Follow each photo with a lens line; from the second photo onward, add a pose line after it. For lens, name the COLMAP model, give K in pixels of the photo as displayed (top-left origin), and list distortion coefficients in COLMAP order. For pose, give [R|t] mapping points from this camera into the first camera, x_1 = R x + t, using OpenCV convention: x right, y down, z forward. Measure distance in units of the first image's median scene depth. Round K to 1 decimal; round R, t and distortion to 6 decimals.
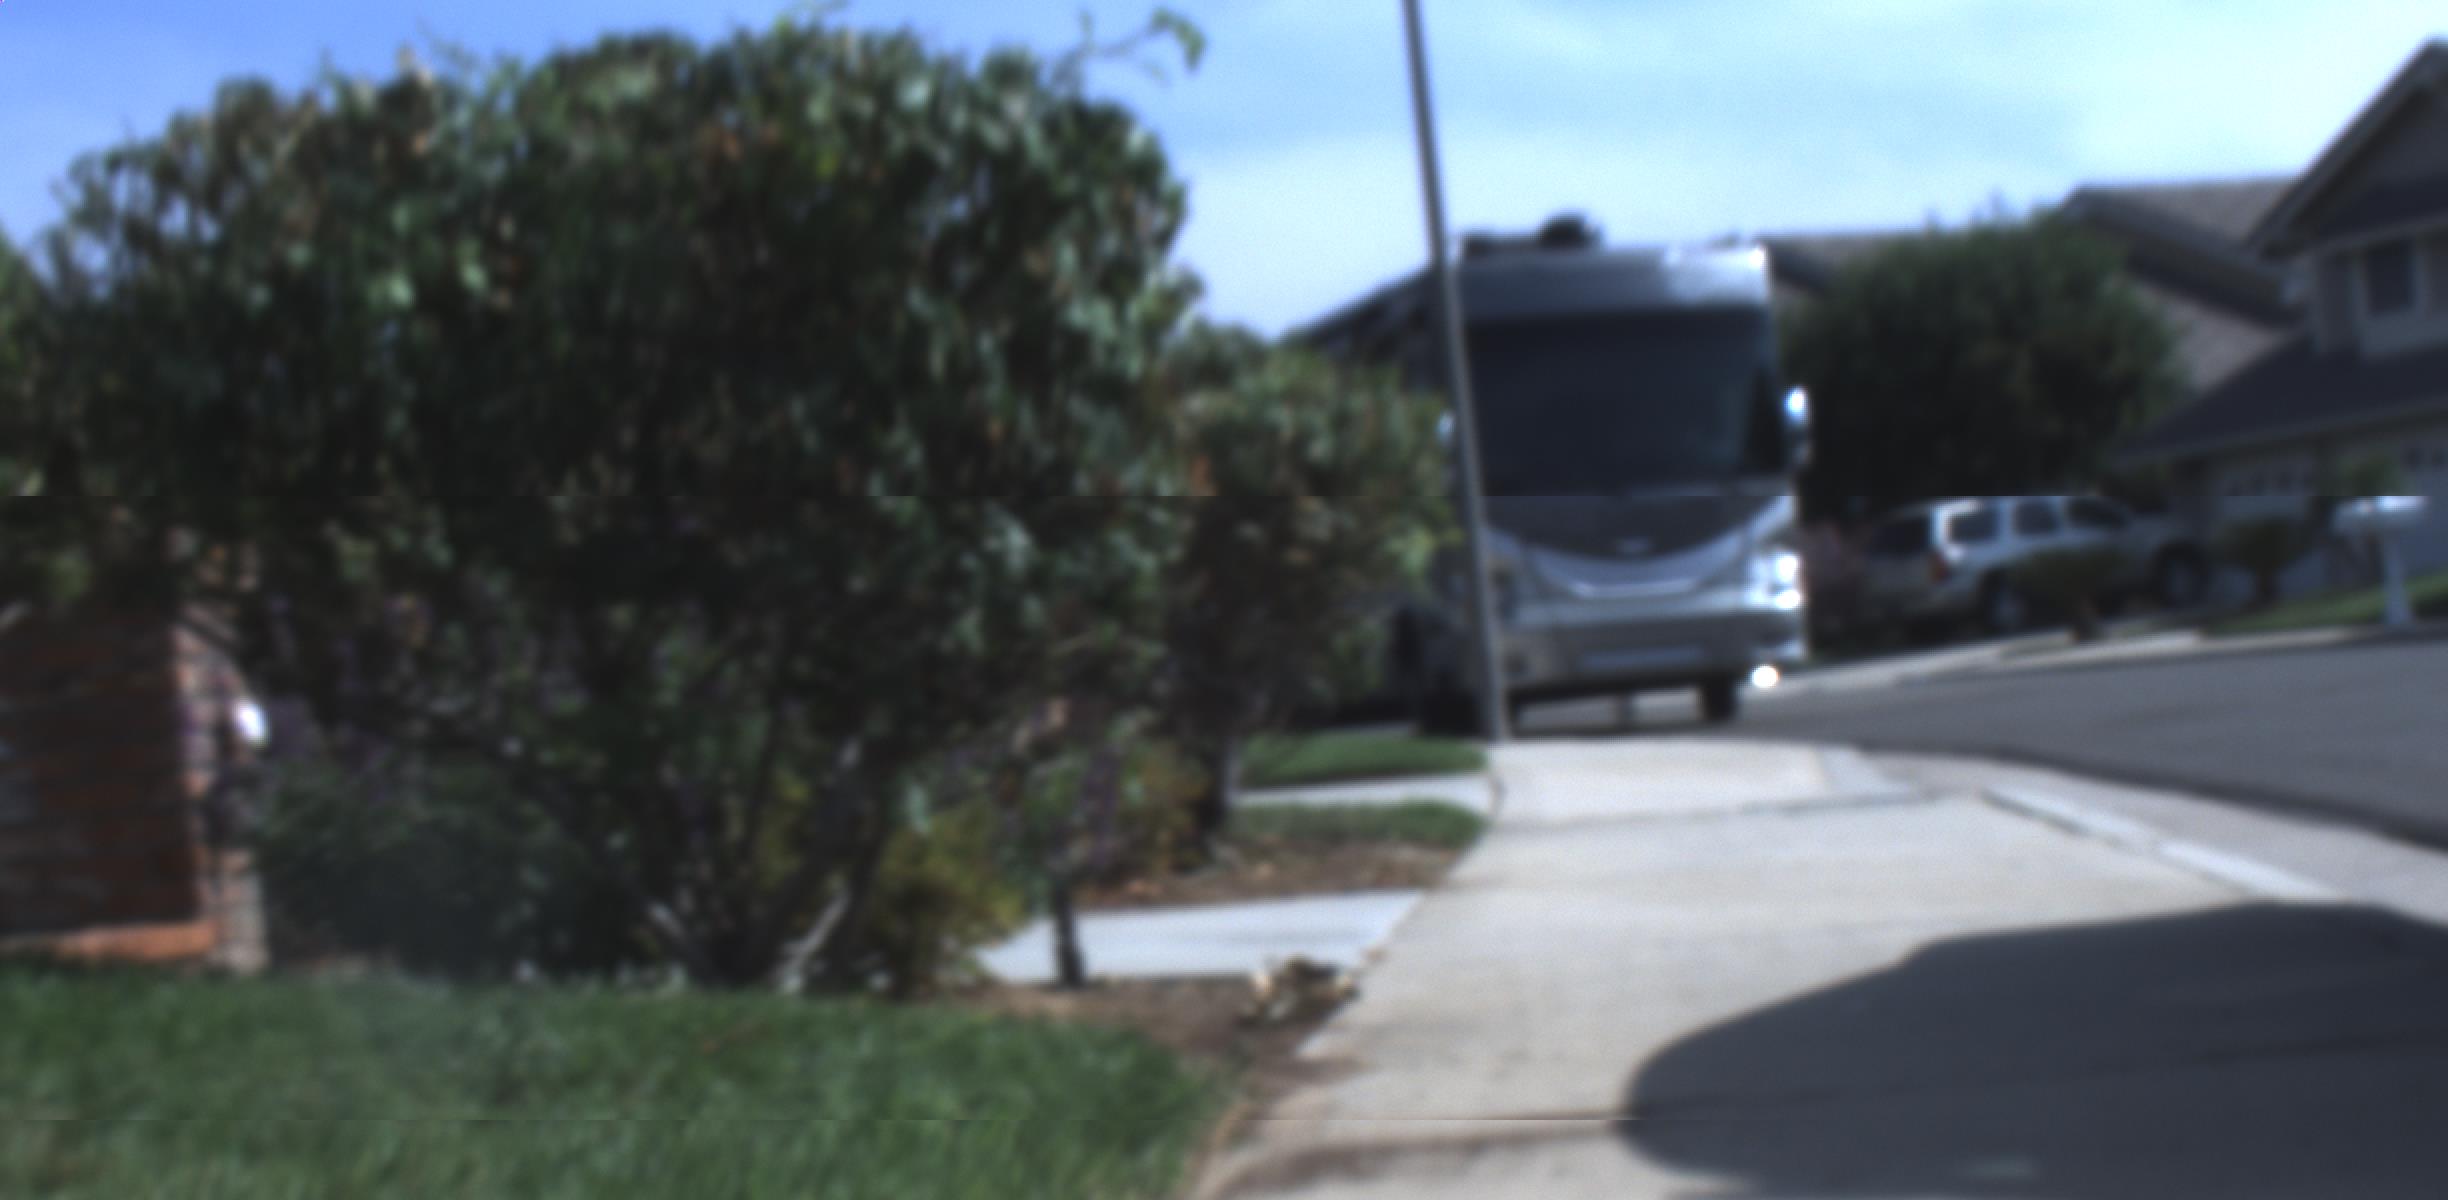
lens RADIAL K [[5489.2, 0, 1228.3], [0, 5489.2, 599.7], [0, 0, 1]] dist [0.156476, 0.000000]
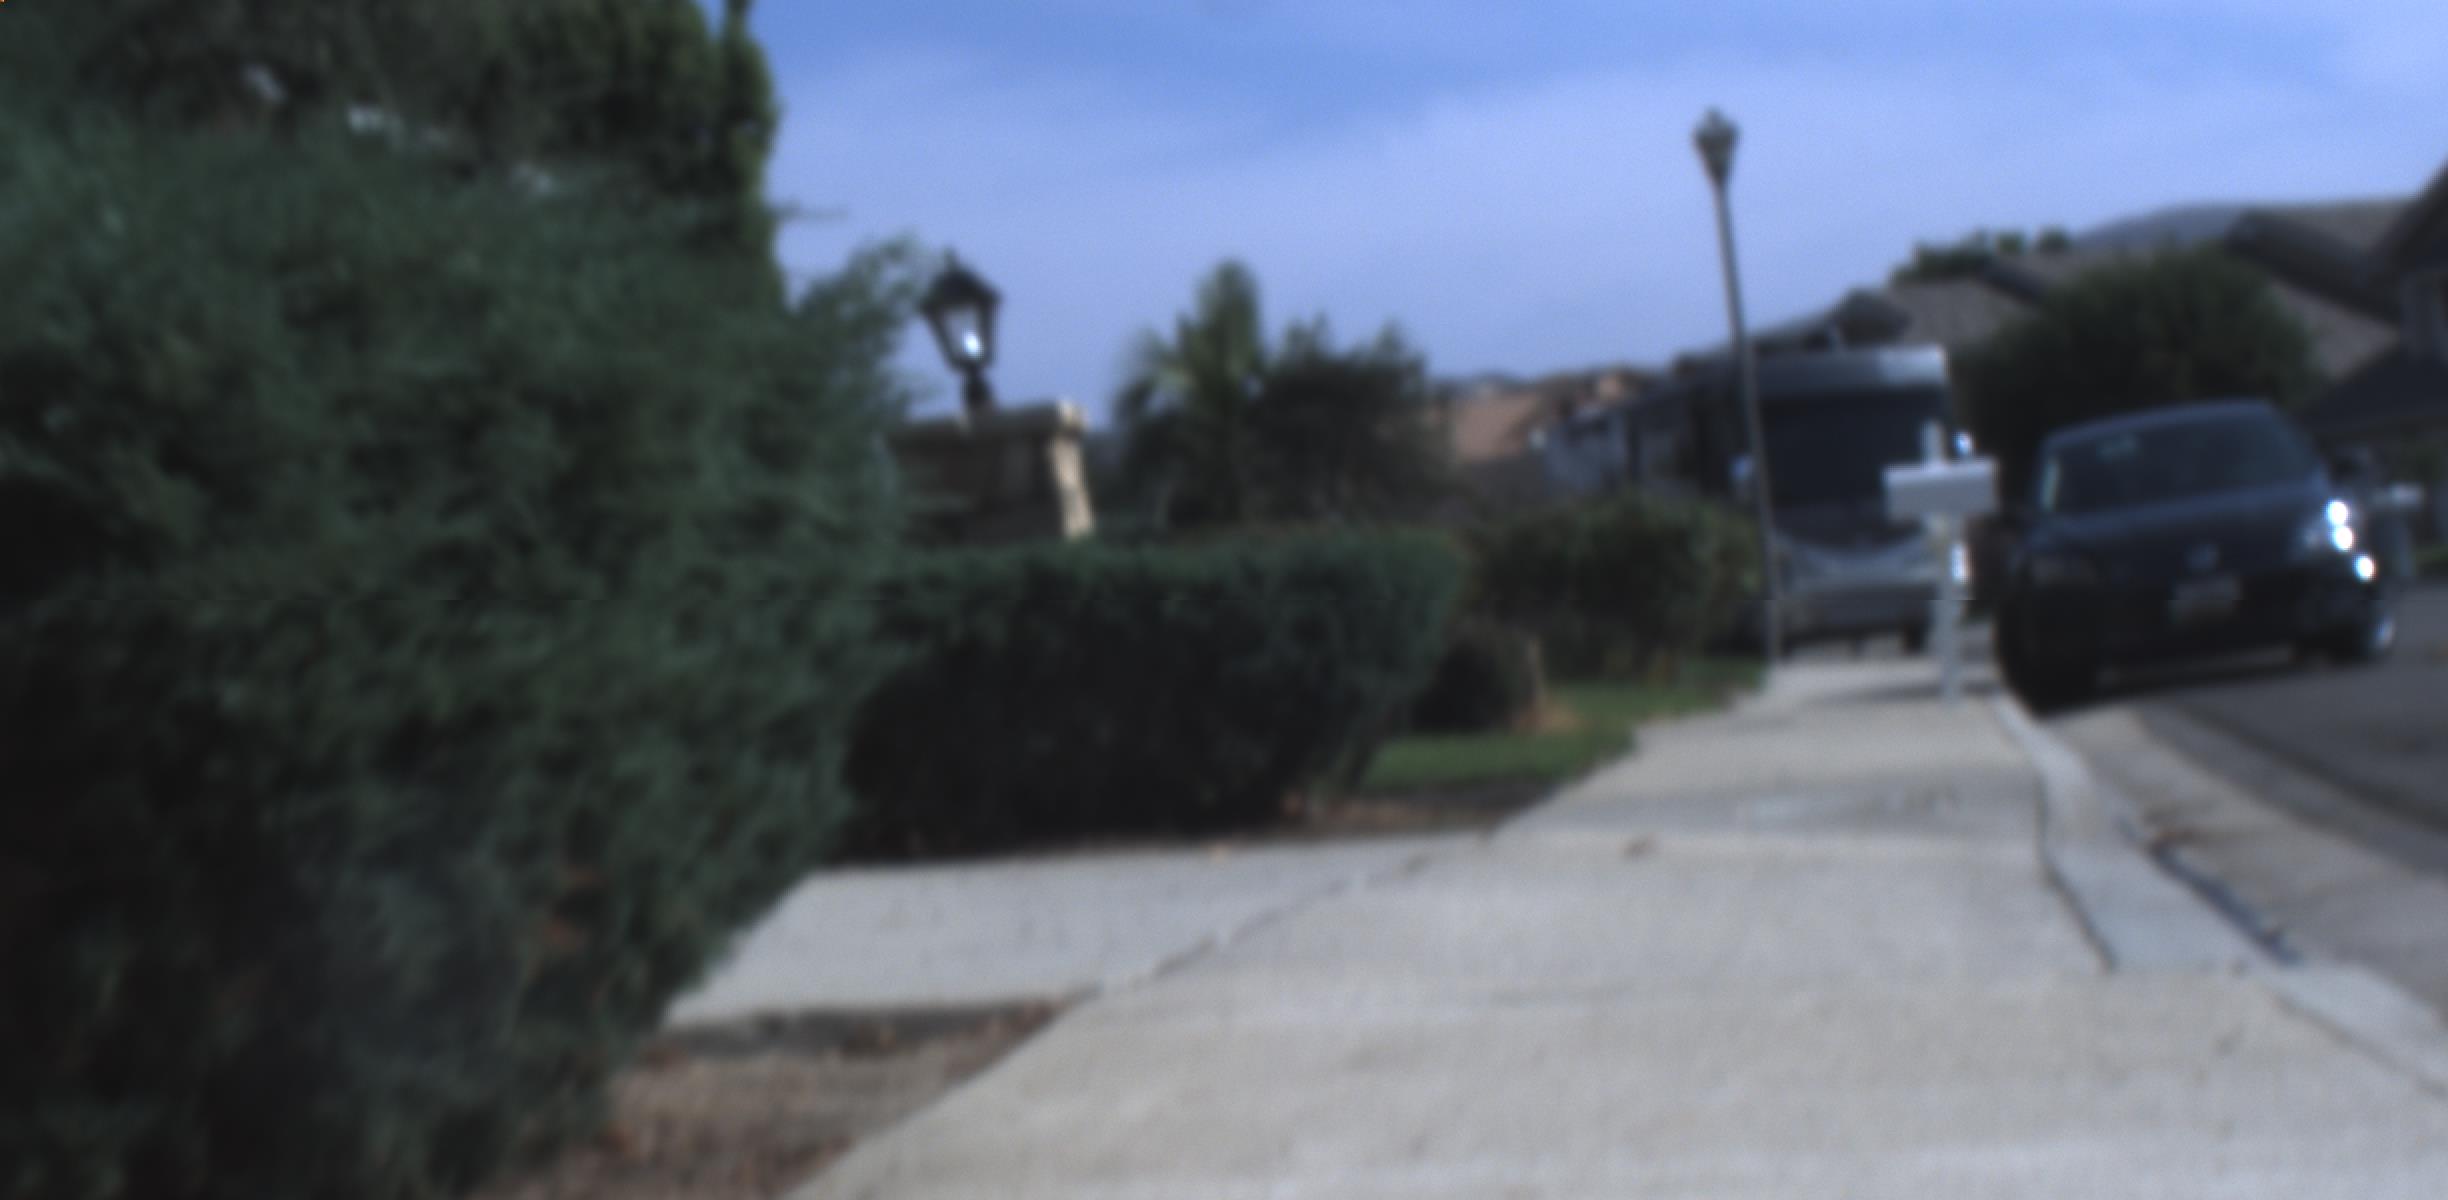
lens RADIAL K [[5549.6, 0, 1255.4], [0, 5549.6, 675.2], [0, 0, 1]] dist [0.048906, 0.000000]
pose [[0.998868, -0.012196, -0.045986, -0.014983], [0.013337, 0.999609, 0.024577, -0.005524], [0.045668, -0.025162, 0.998640, -0.316333]]
